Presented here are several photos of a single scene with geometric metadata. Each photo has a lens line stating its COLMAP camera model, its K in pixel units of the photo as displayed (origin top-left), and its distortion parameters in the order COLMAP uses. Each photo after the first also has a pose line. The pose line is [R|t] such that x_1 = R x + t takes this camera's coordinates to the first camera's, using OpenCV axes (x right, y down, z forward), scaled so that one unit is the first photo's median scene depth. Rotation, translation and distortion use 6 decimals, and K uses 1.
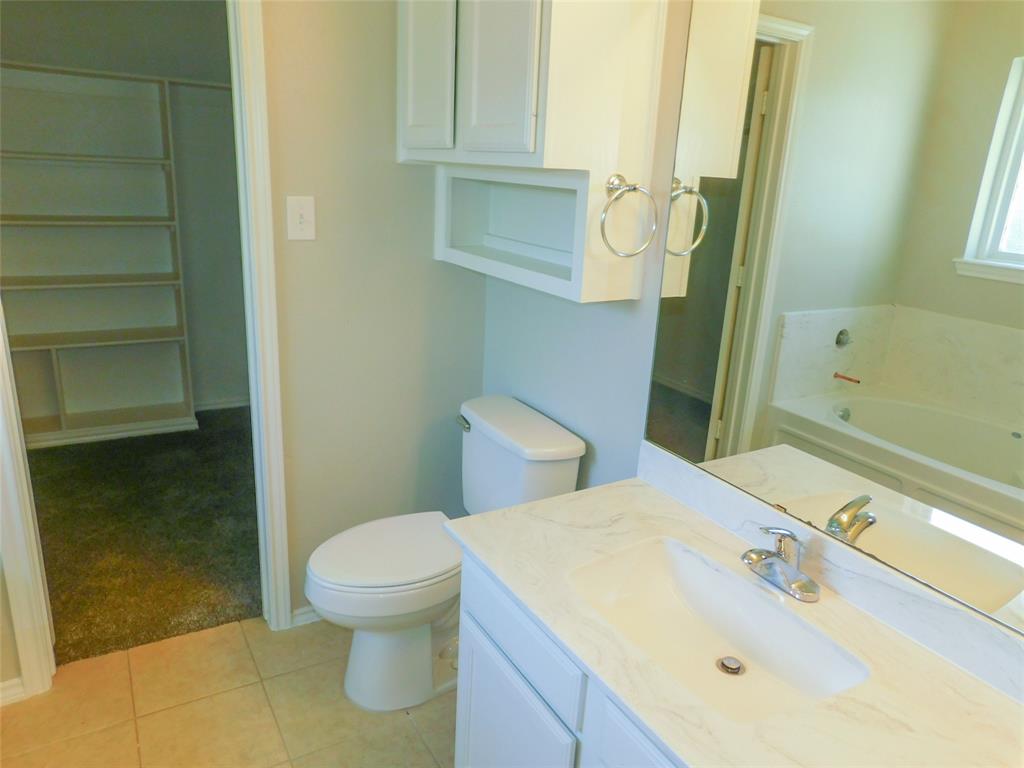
lens RADIAL K [[727.2, 0, 512.0], [0, 727.2, 384.0], [0, 0, 1]] dist [-0.065124, 0.065792]
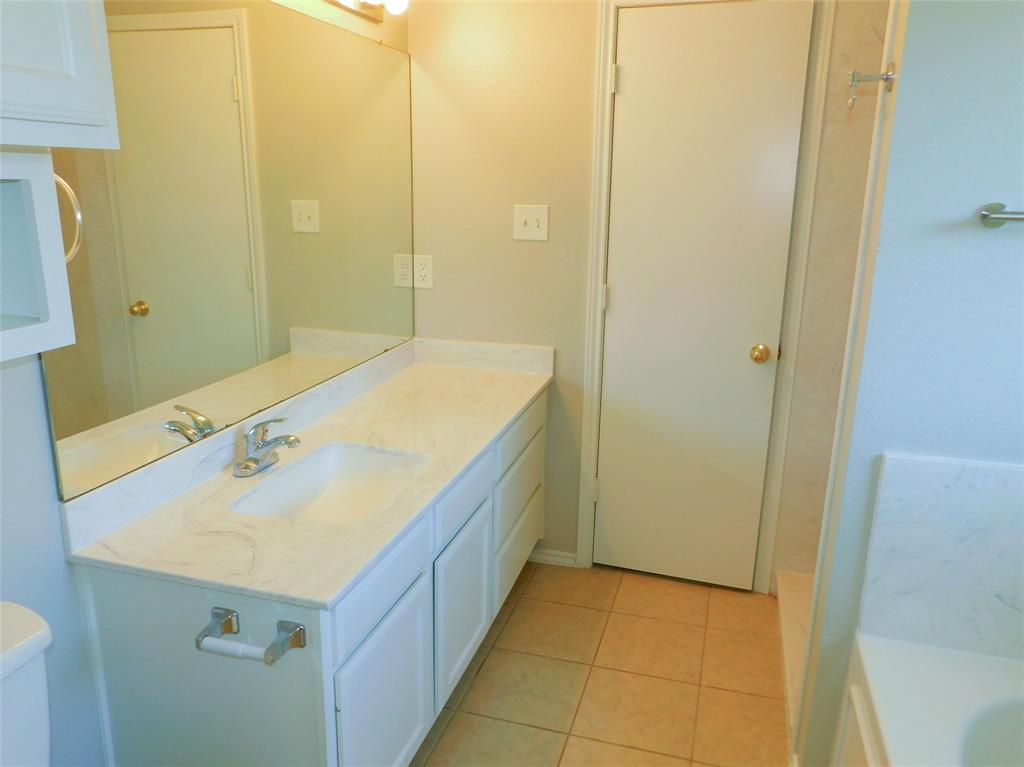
lens RADIAL K [[727.2, 0, 512.0], [0, 727.2, 383.5], [0, 0, 1]] dist [-0.065124, 0.065792]
pose [[-0.674742, -0.255379, 0.692463, -0.757776], [0.163782, 0.863026, 0.477873, -0.381438], [-0.719652, 0.435854, -0.540493, 1.256651]]
